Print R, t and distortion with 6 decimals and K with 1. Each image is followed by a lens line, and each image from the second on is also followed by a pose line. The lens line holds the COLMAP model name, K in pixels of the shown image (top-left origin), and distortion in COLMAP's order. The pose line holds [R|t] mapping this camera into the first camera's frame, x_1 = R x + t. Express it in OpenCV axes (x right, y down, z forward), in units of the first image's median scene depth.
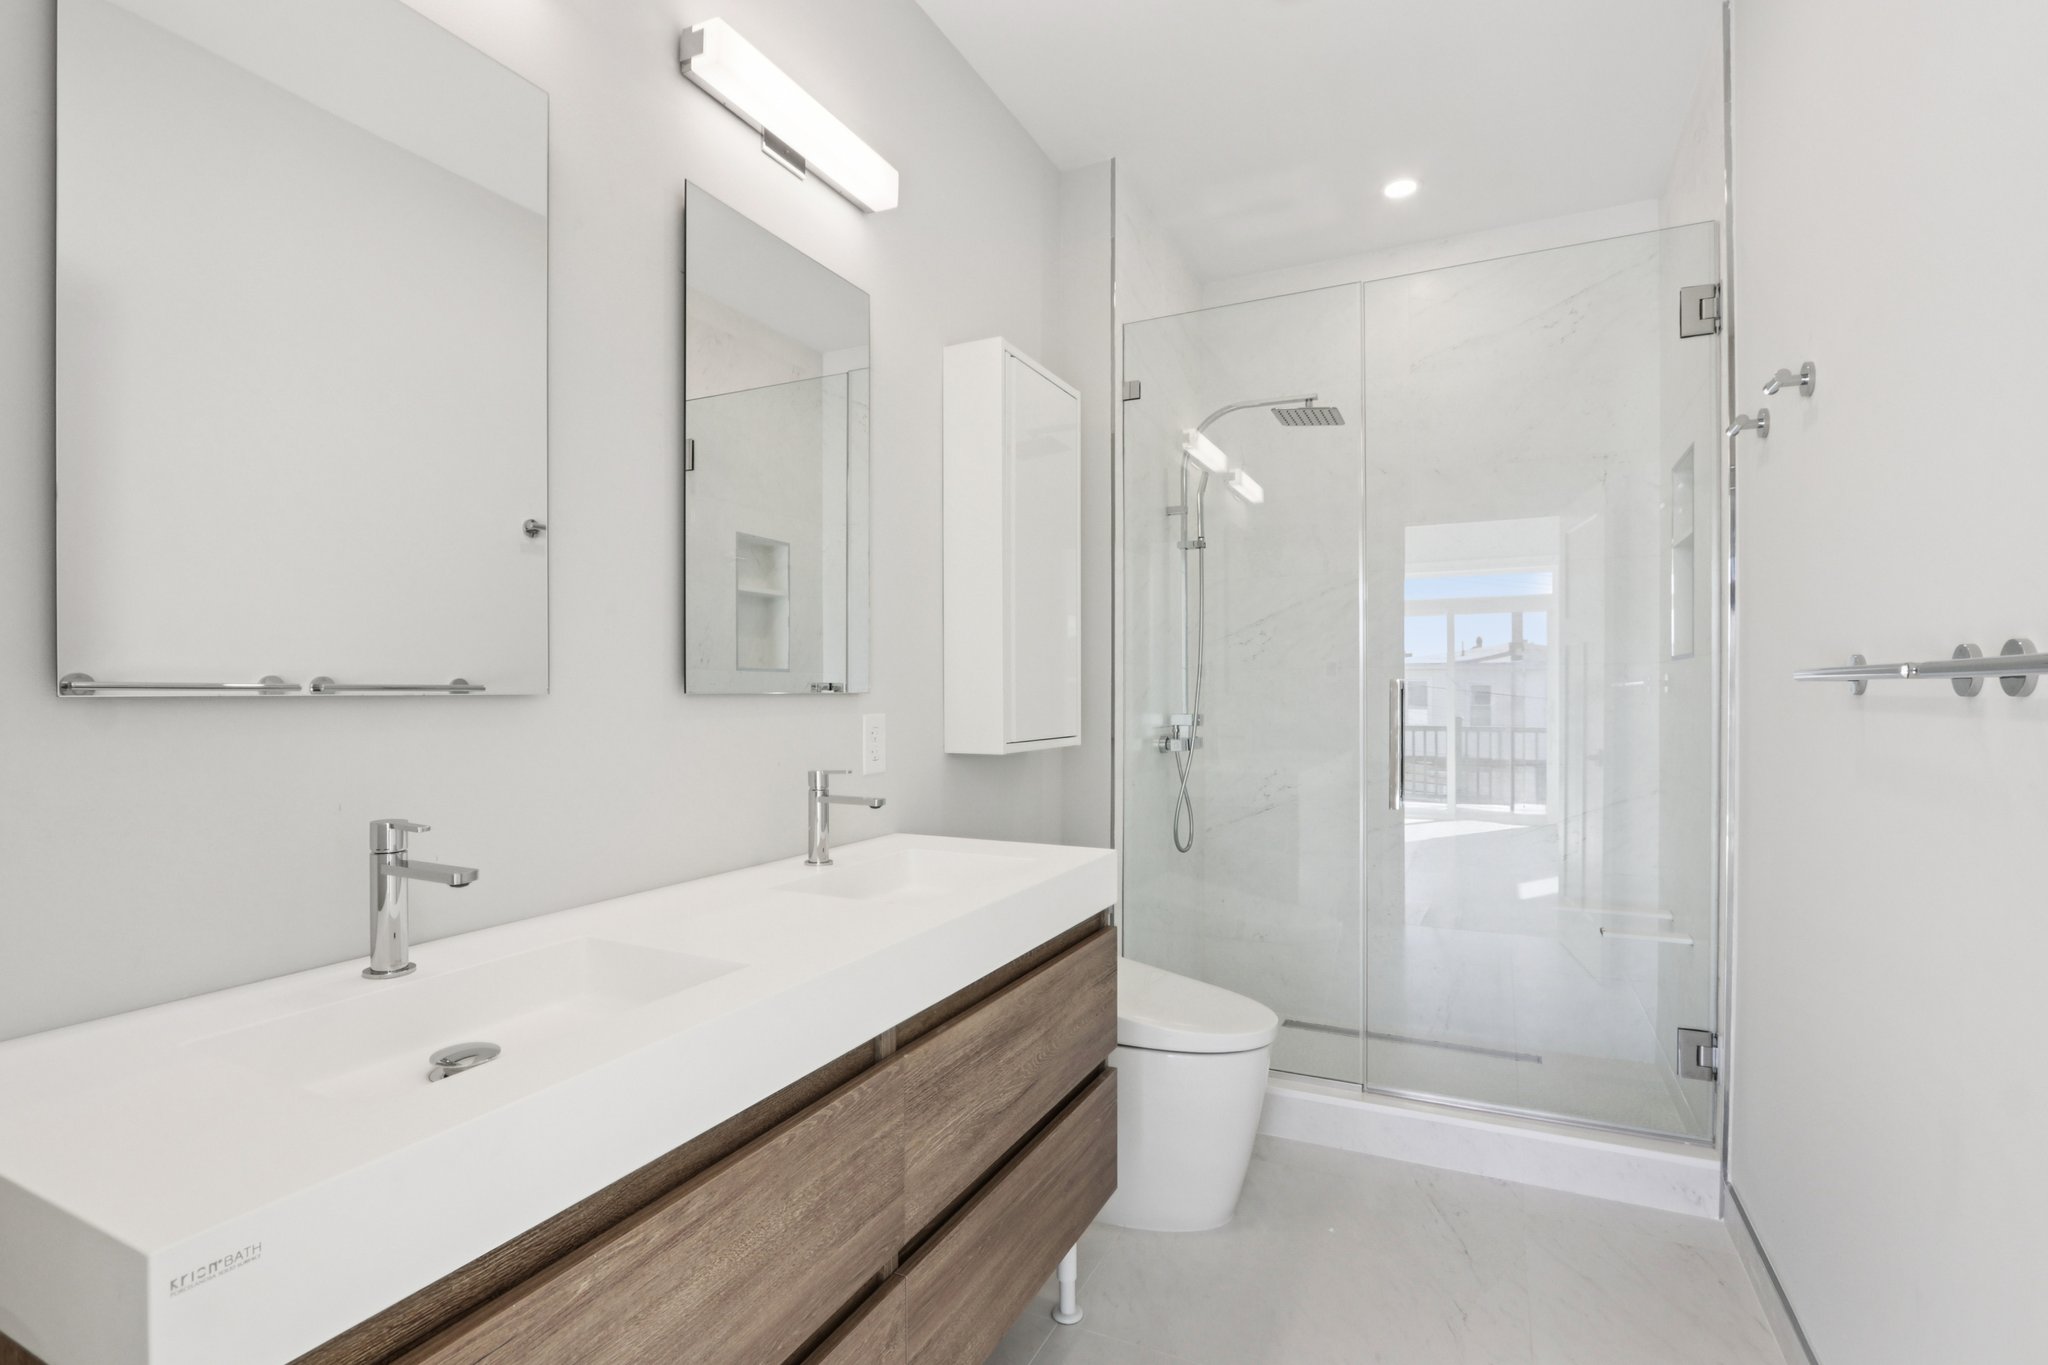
lens RADIAL K [[959.9, 0, 1022.2], [0, 959.9, 688.2], [0, 0, 1]] dist [0.001878, 0.000130]
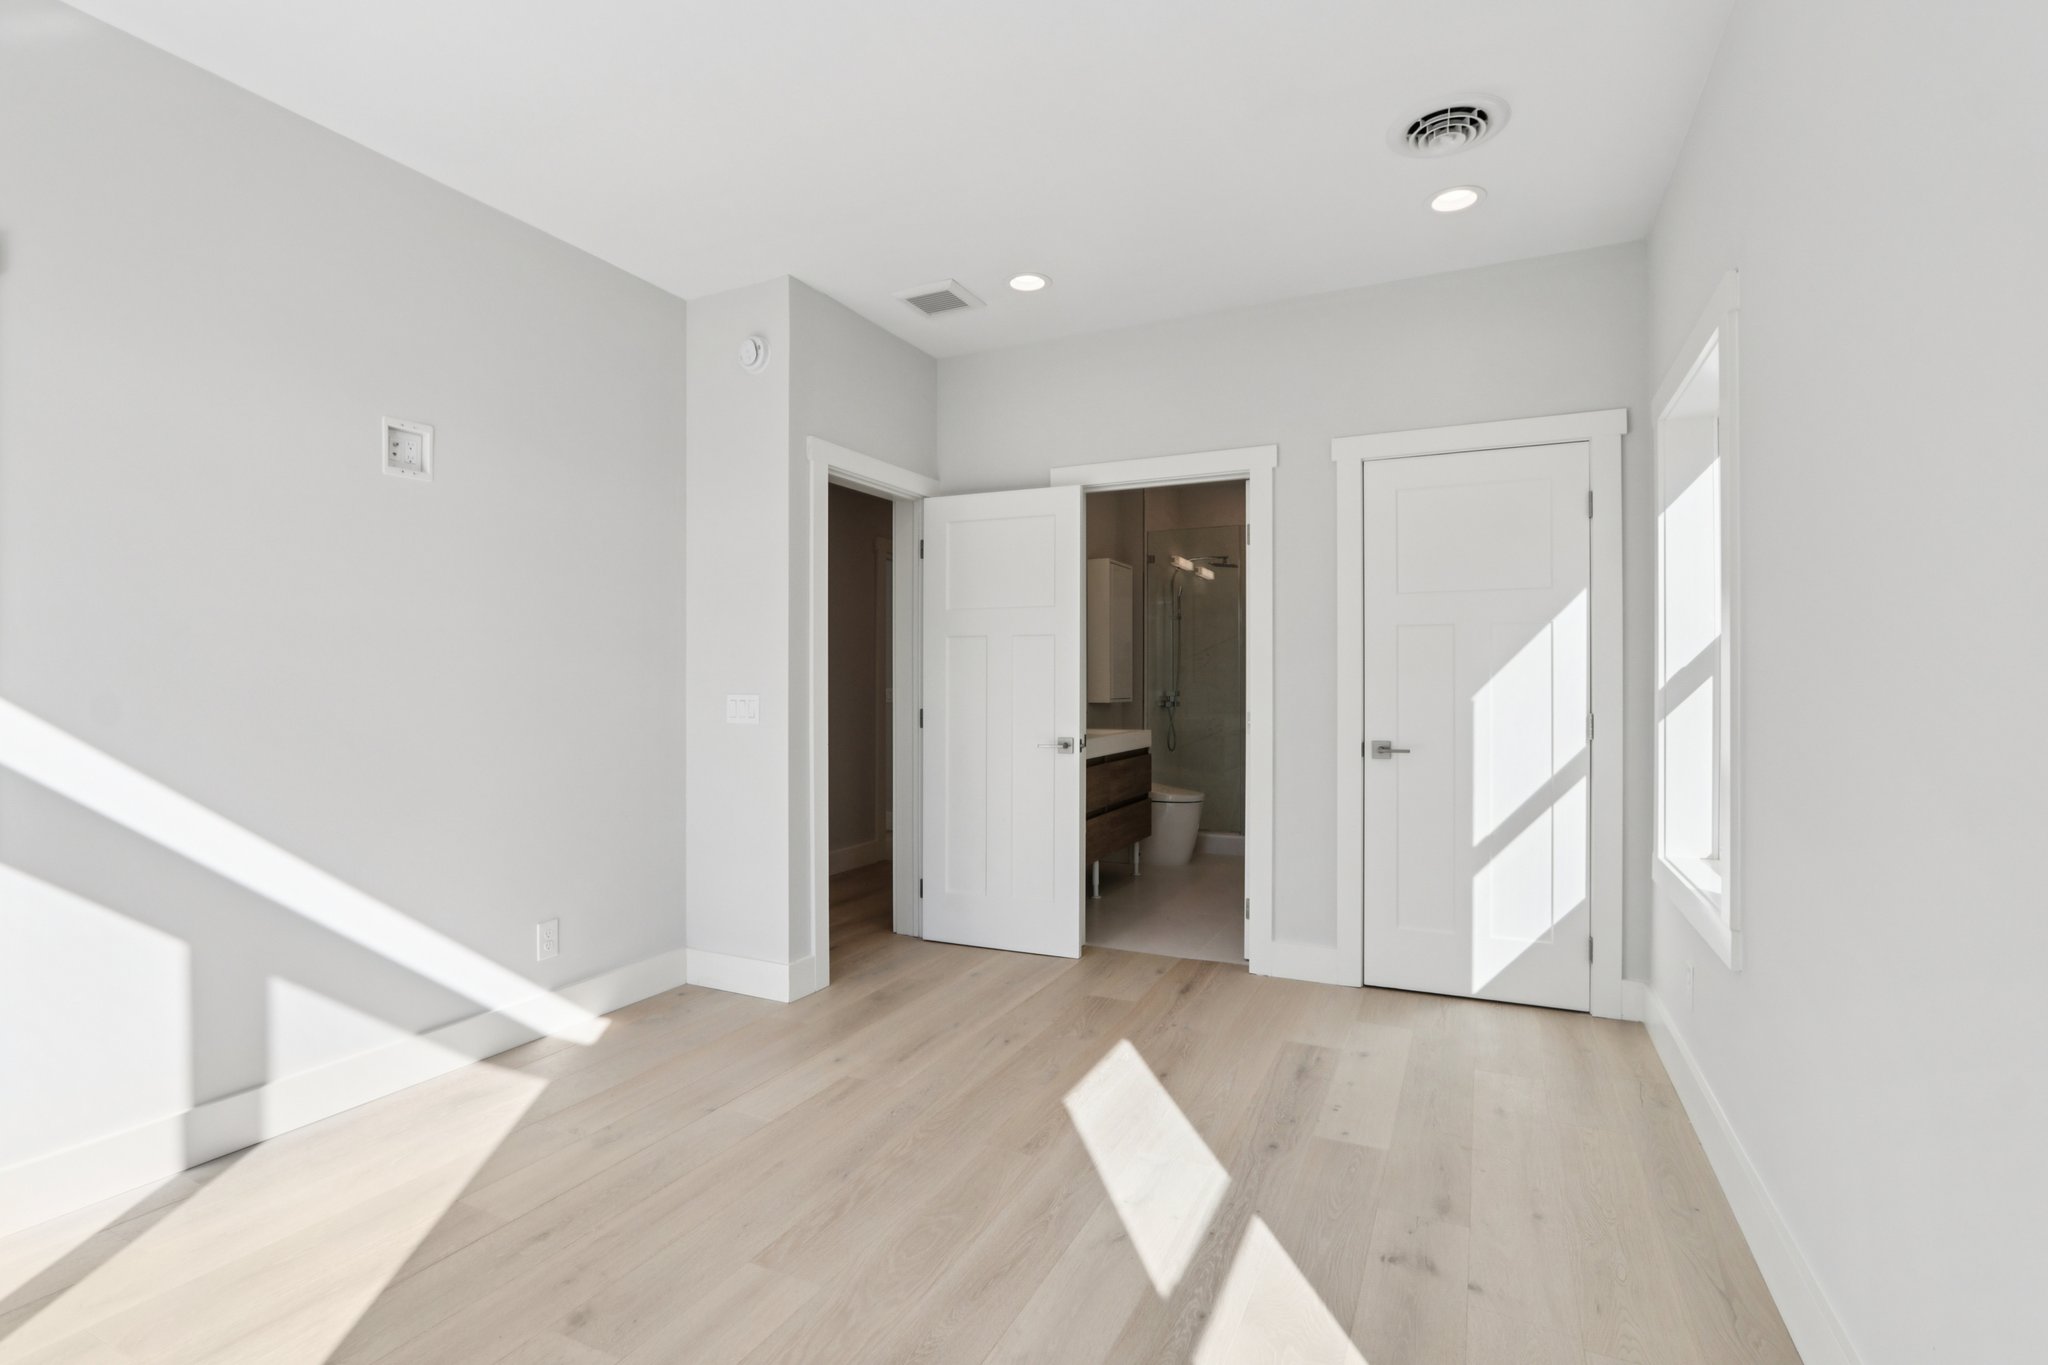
lens RADIAL K [[959.9, 0, 1025.0], [0, 959.9, 676.5], [0, 0, 1]] dist [0.001878, 0.000130]
pose [[0.999881, 0.004866, 0.014658, -0.221423], [-0.004929, 0.999979, 0.004263, -0.015895], [-0.014637, -0.004335, 0.999883, -1.320959]]
